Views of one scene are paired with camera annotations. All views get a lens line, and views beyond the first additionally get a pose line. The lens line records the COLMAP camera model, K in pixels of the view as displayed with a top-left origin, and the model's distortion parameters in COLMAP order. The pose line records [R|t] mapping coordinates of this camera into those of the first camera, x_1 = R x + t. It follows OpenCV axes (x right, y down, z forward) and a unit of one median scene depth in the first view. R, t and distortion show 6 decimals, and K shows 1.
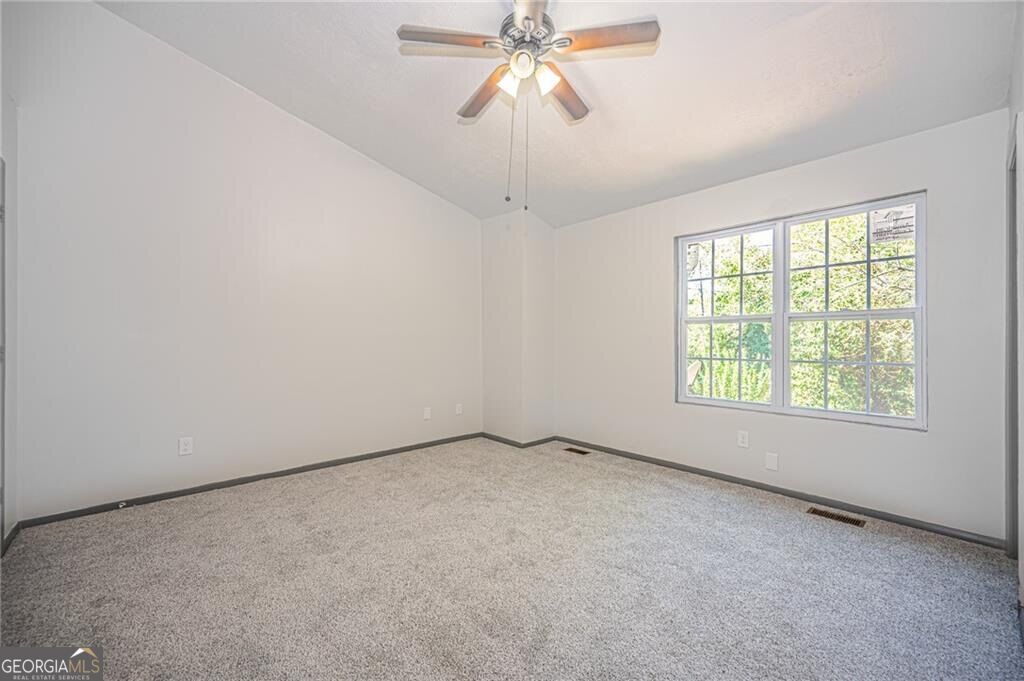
lens RADIAL K [[404.9, 0, 512.5], [0, 404.9, 341.2], [0, 0, 1]] dist [0.000487, -0.000311]
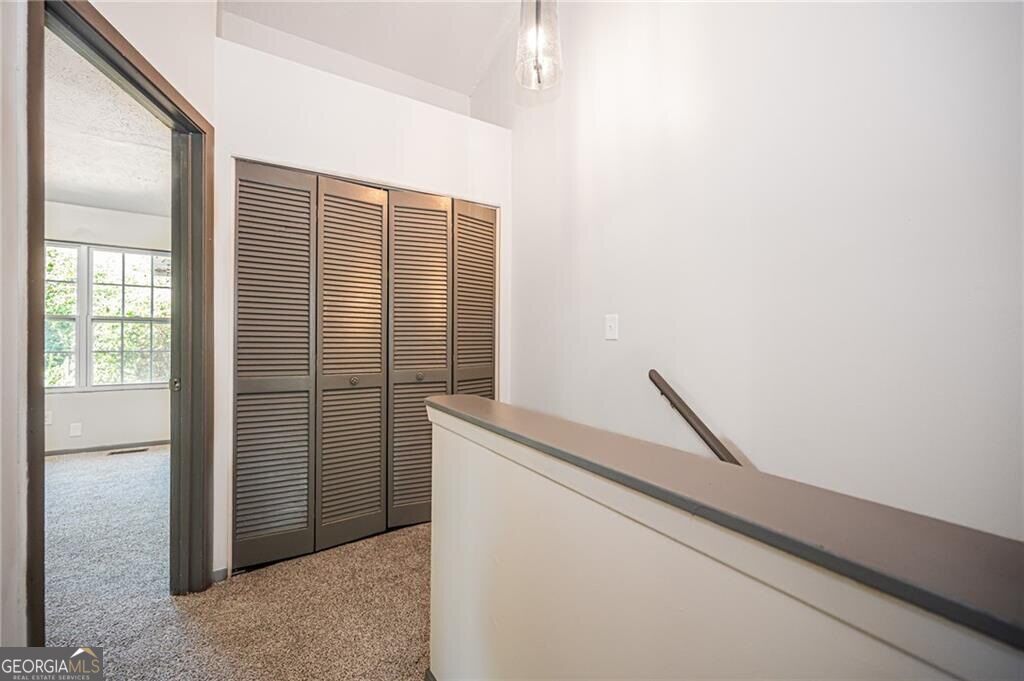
lens RADIAL K [[404.9, 0, 512.6], [0, 404.9, 340.7], [0, 0, 1]] dist [0.000487, -0.000311]
pose [[0.147131, -0.001110, 0.989116, -0.264119], [-0.005781, 0.999981, 0.001982, 0.001141], [-0.989100, -0.006009, 0.147122, -0.346301]]
